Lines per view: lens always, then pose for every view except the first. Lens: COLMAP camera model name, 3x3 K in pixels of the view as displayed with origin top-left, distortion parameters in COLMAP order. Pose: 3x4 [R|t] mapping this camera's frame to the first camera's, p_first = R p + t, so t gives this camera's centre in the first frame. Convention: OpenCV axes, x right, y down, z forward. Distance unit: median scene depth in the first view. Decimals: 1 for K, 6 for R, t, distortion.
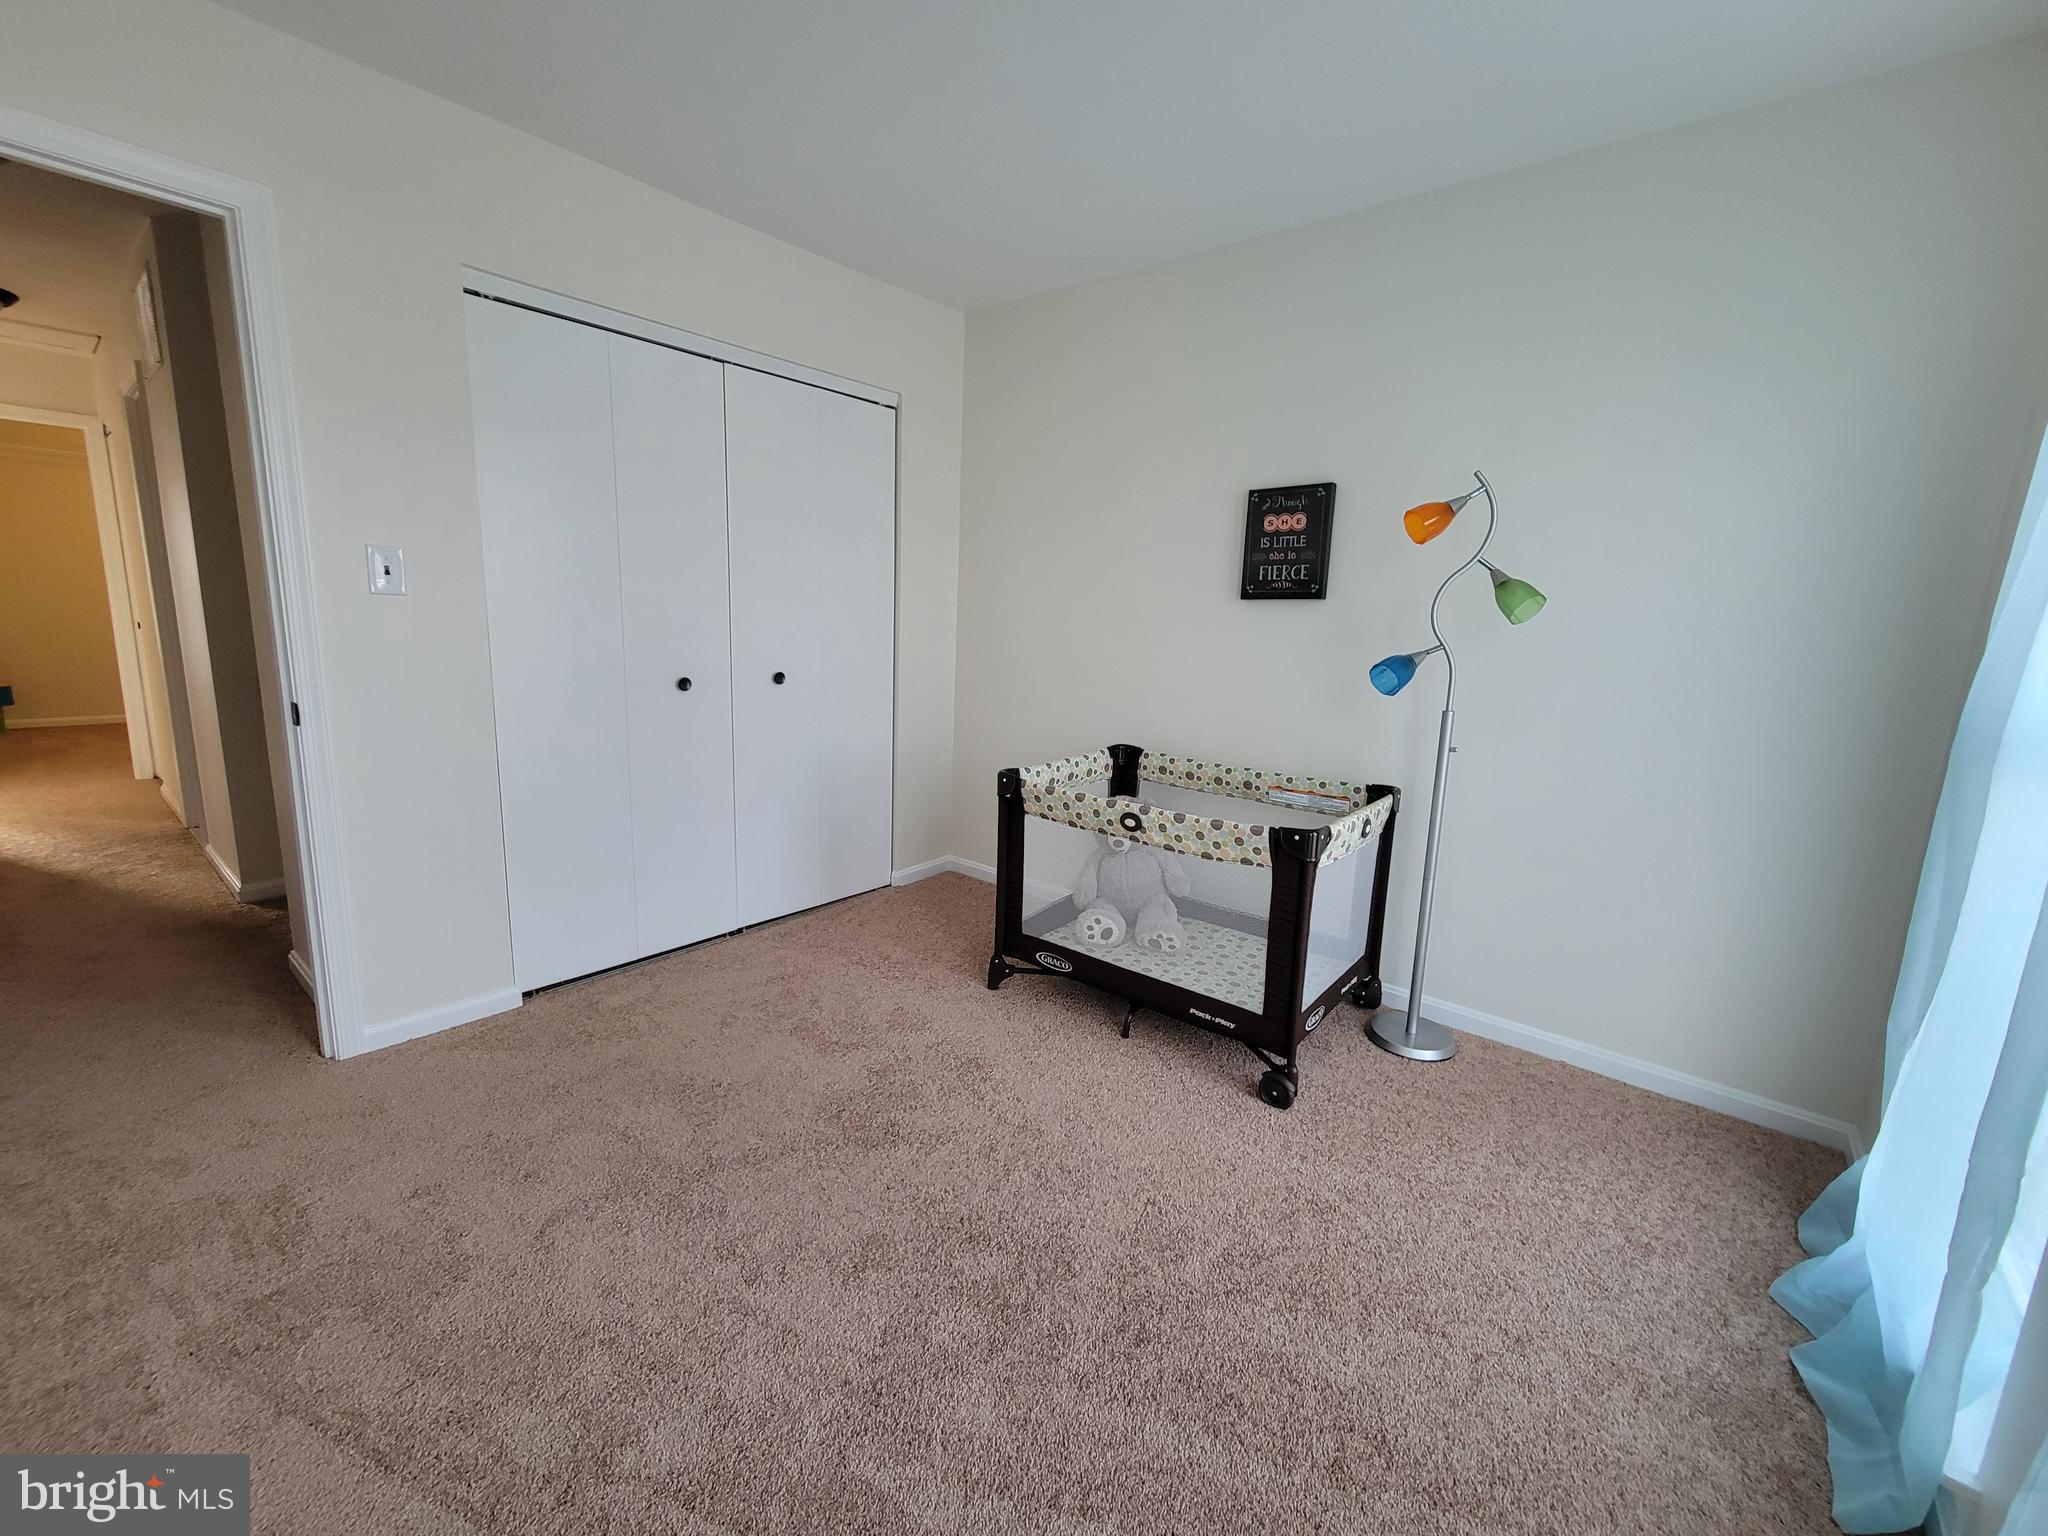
lens RADIAL K [[836.8, 0, 1024.2], [0, 836.8, 764.7], [0, 0, 1]] dist [0.002058, -0.000020]
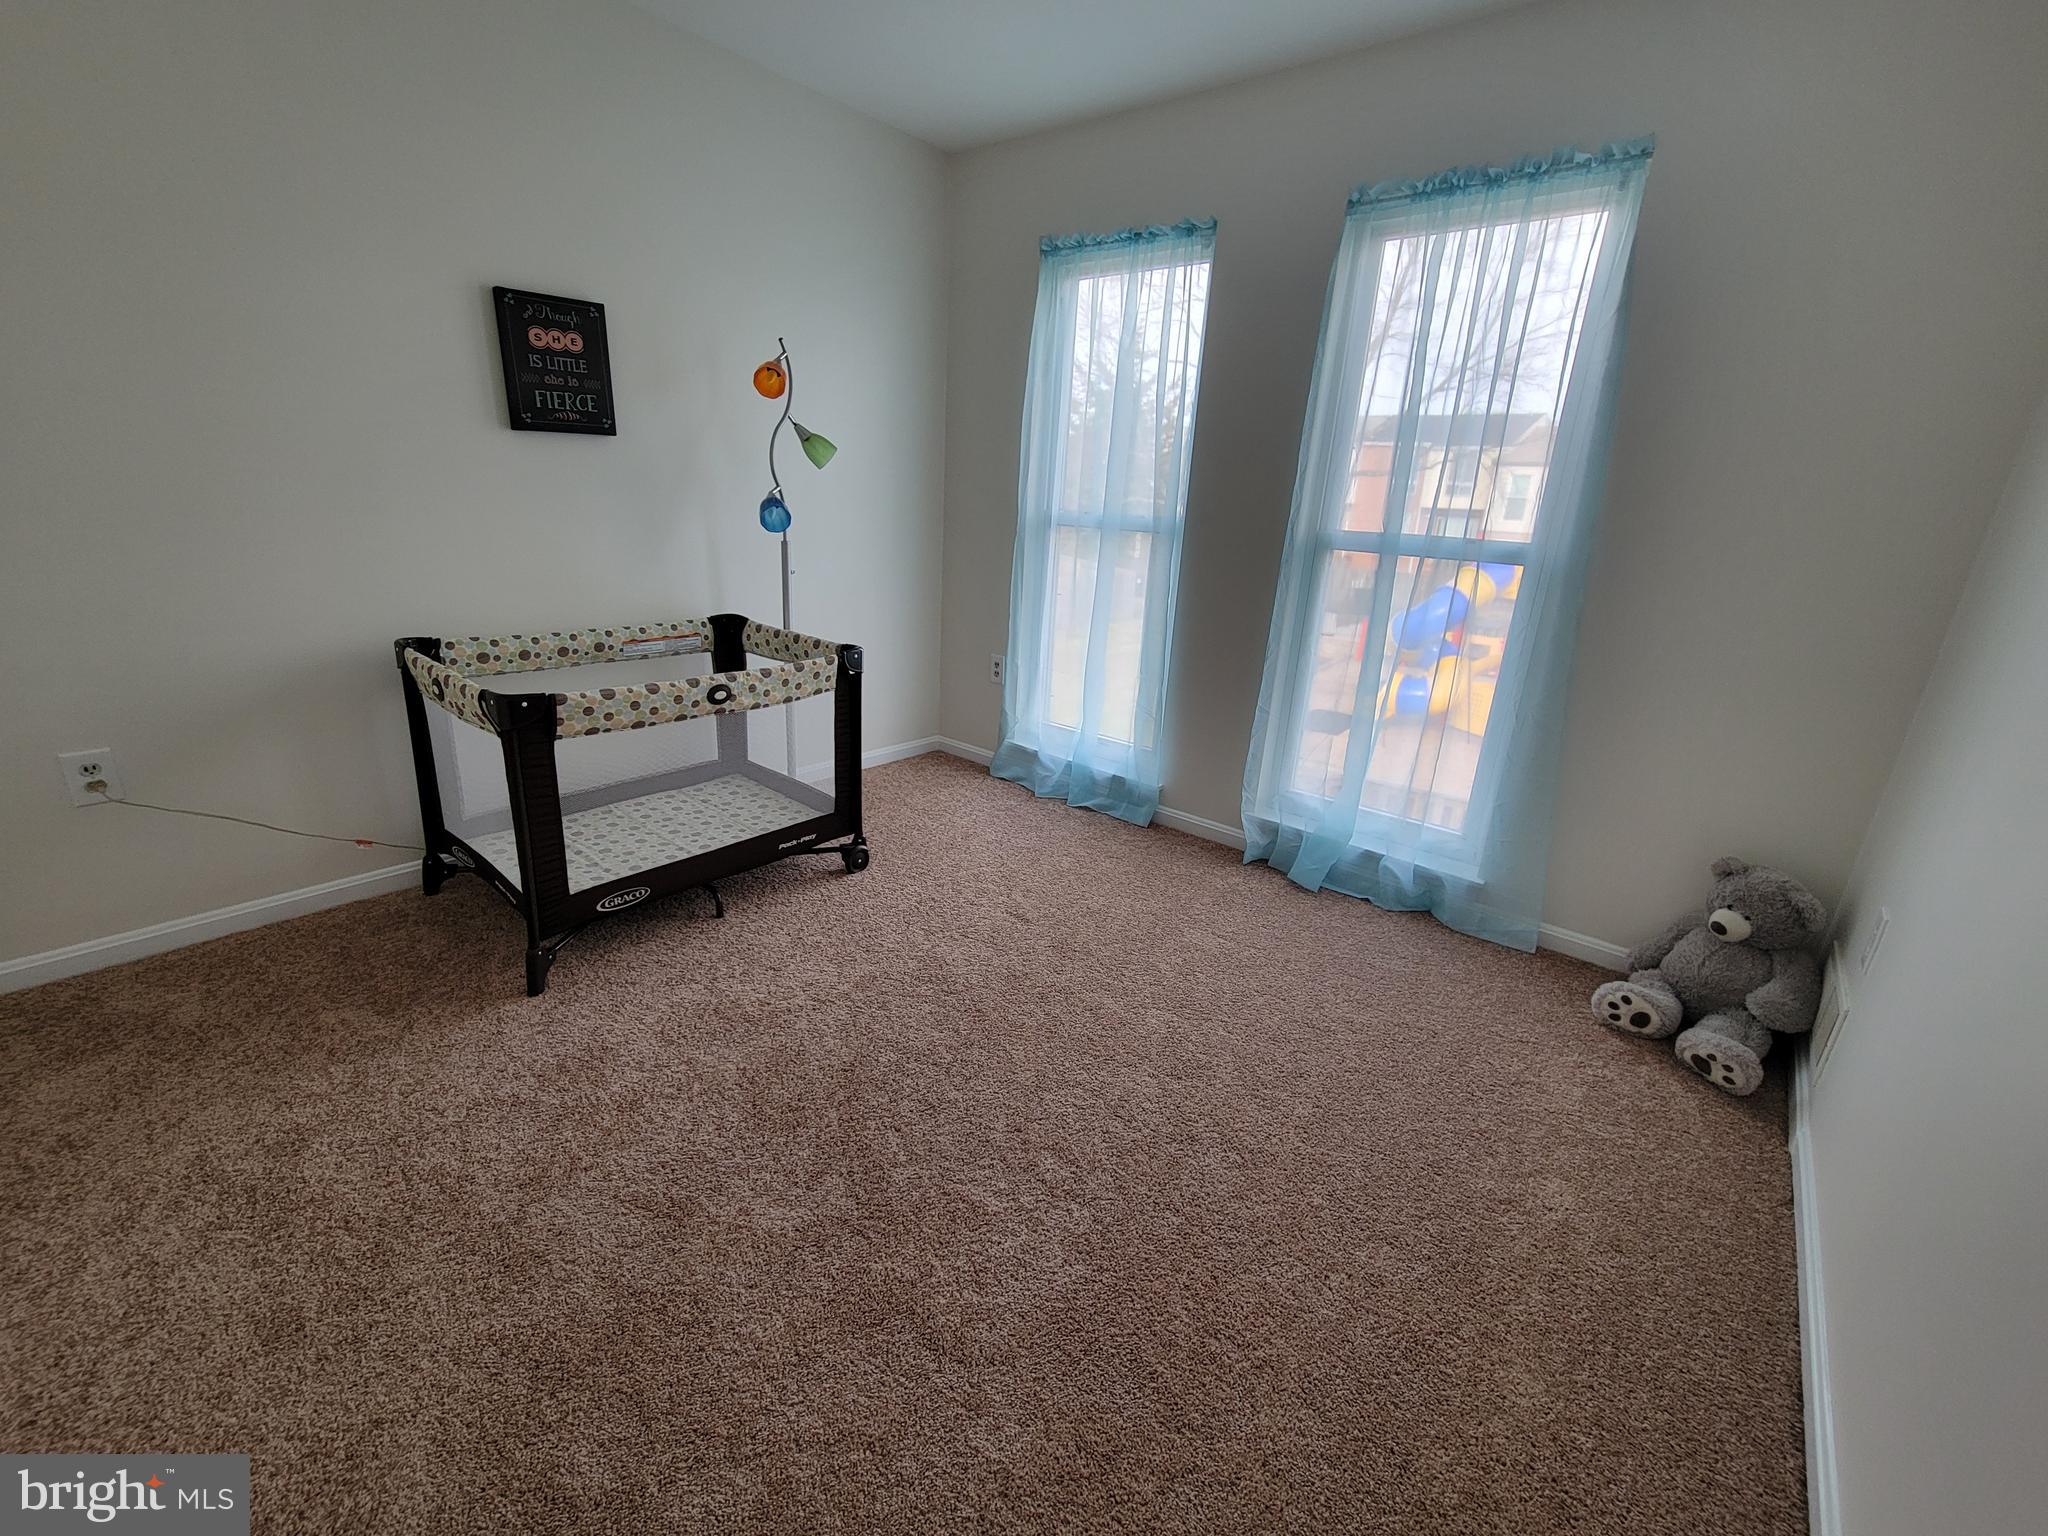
lens RADIAL K [[836.8, 0, 1021.9], [0, 836.8, 762.9], [0, 0, 1]] dist [0.002058, -0.000020]
pose [[0.015783, -0.344636, 0.938604, -0.655389], [0.124923, 0.932045, 0.340127, -0.115980], [-0.992041, 0.111885, 0.057763, 0.521608]]
